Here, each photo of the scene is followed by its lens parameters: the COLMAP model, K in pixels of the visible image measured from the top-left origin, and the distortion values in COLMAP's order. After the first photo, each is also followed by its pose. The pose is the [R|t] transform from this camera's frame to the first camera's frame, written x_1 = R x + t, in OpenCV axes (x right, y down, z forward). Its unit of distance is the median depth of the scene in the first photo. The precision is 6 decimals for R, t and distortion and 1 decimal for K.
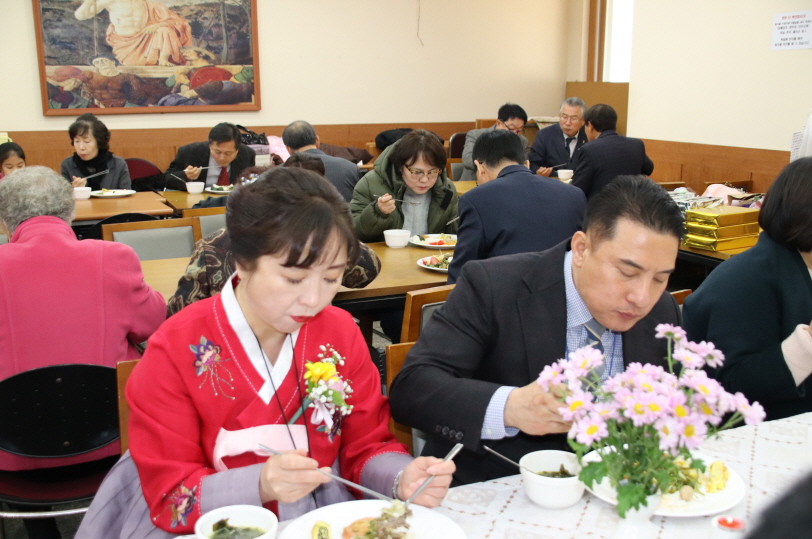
lens RADIAL K [[887.3, 0, 406.0], [0, 887.3, 269.5], [0, 0, 1]] dist [-0.015222, 0.034586]
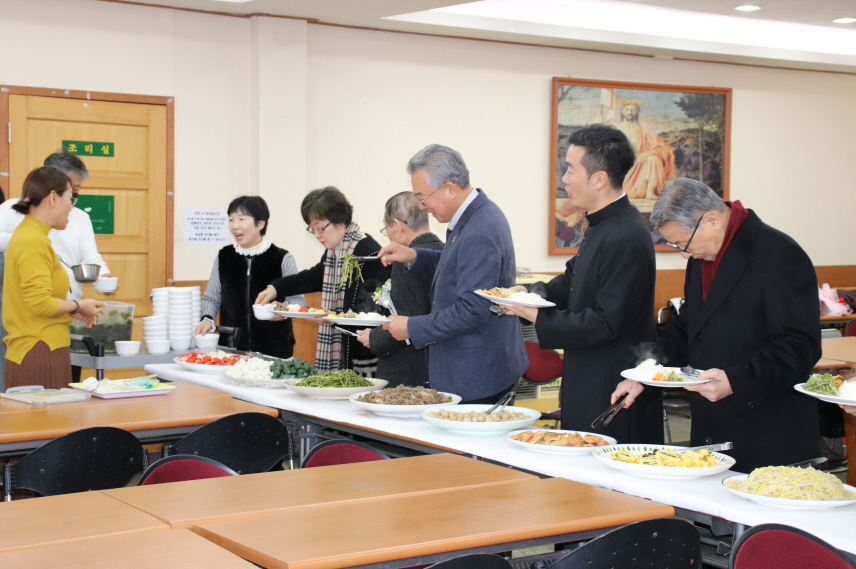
lens RADIAL K [[1451.6, 0, 424.2], [0, 1451.6, 283.0], [0, 0, 1]] dist [0.147399, 0.086293]
pose [[0.982724, 0.002729, 0.185058, -0.759149], [0.025337, 0.988493, -0.149127, 0.059192], [-0.183336, 0.151239, 0.971347, -0.335961]]
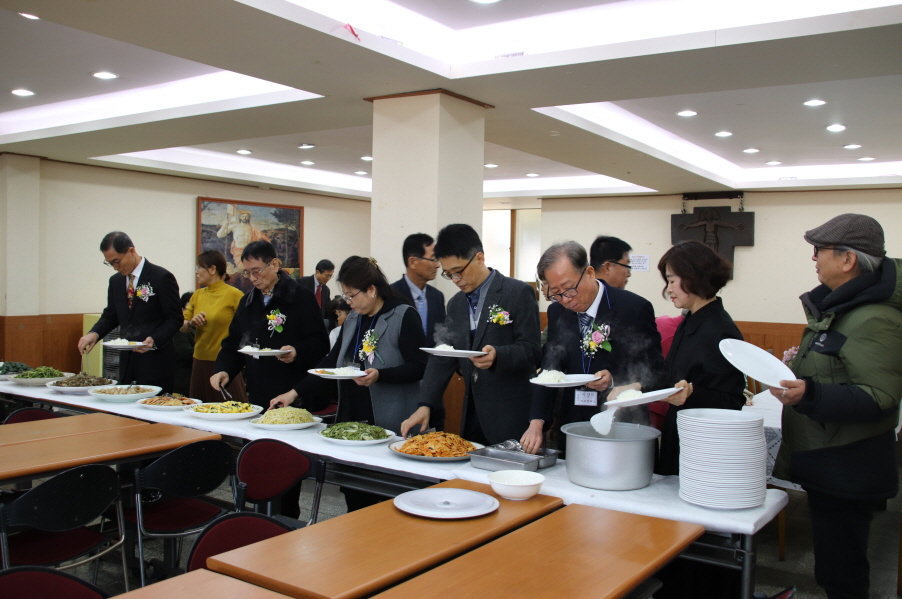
lens RADIAL K [[847.9, 0, 451.0], [0, 847.9, 299.5], [0, 0, 1]] dist [-0.122302, 0.136204]
pose [[0.861037, 0.002237, 0.508538, -0.723391], [0.087585, 0.984395, -0.152626, 0.071627], [-0.500943, 0.175957, 0.847405, -0.375314]]
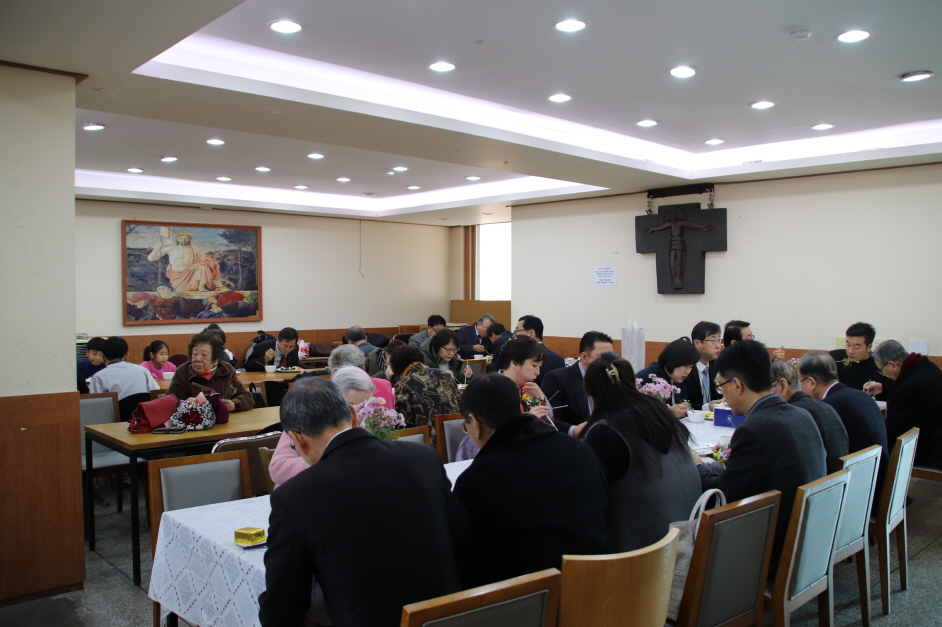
lens RADIAL K [[788.8, 0, 471.0], [0, 788.8, 313.5], [0, 0, 1]] dist [-0.158786, 0.125864]
pose [[0.956315, -0.007419, 0.292245, -0.223329], [0.061651, 0.982313, -0.176806, 0.060176], [-0.285764, 0.187100, 0.939858, -0.324668]]
